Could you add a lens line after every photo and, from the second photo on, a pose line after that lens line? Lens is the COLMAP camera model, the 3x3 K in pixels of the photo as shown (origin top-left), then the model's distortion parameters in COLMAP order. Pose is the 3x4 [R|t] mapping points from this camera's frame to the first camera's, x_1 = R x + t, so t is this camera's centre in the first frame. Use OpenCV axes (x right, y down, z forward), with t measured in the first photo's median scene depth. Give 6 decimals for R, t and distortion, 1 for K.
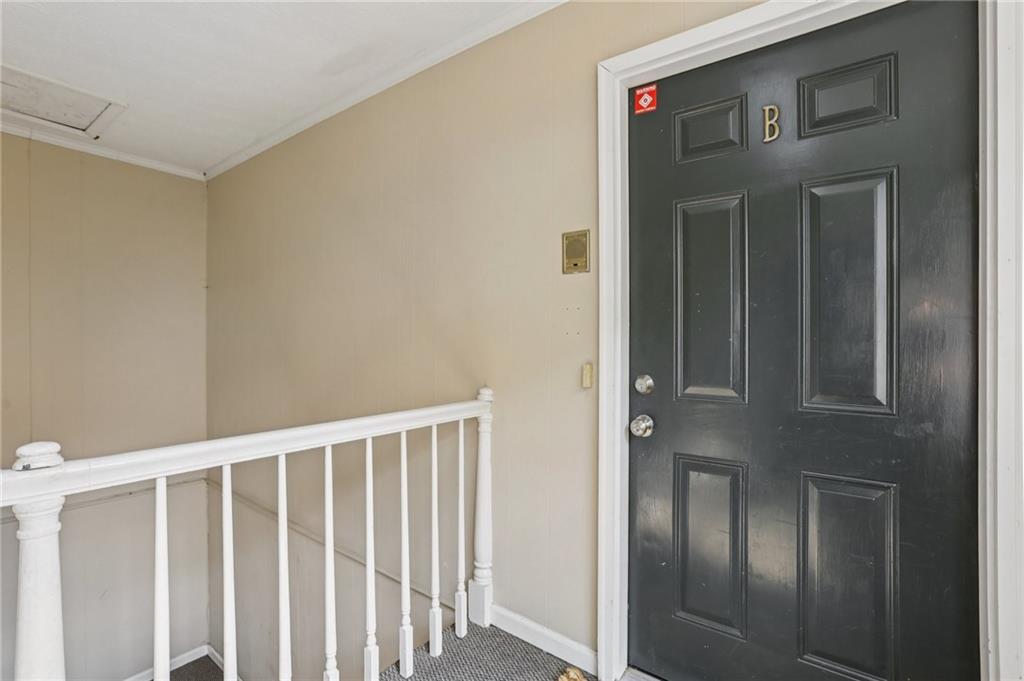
lens RADIAL K [[482.0, 0, 505.8], [0, 482.0, 338.2], [0, 0, 1]] dist [-0.072462, 0.030121]
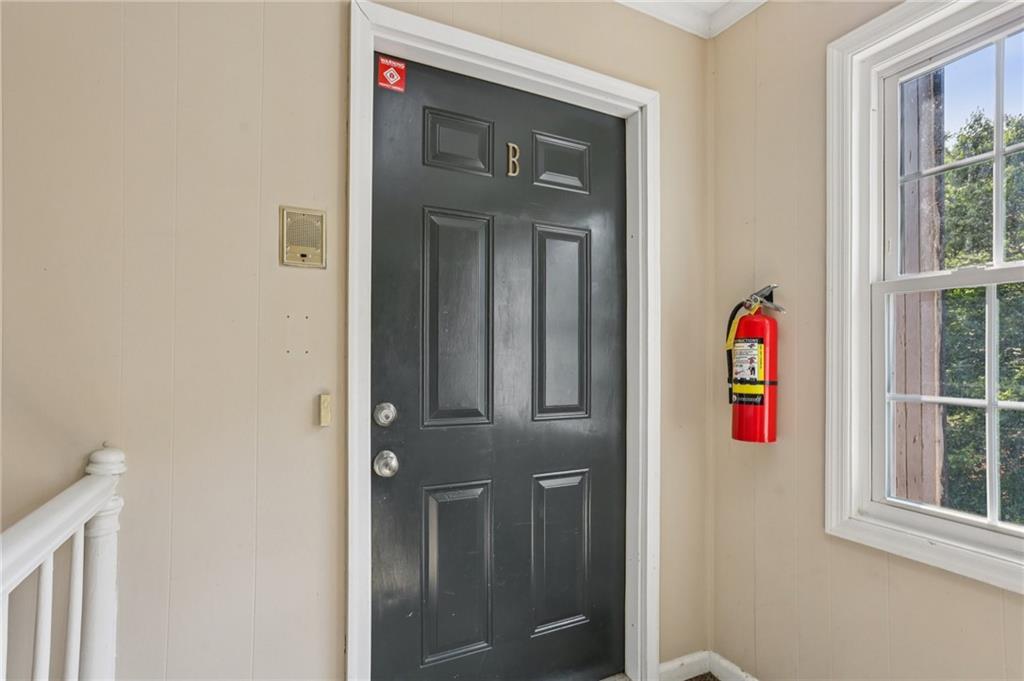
lens RADIAL K [[560.0, 0, 512.0], [0, 560.0, 340.5], [0, 0, 1]] dist [0.000127, 0.054260]
pose [[0.427359, 0.031533, 0.903532, -0.498375], [-0.004469, 0.999453, -0.032767, 0.000148], [-0.904071, 0.009966, 0.427266, 0.377927]]
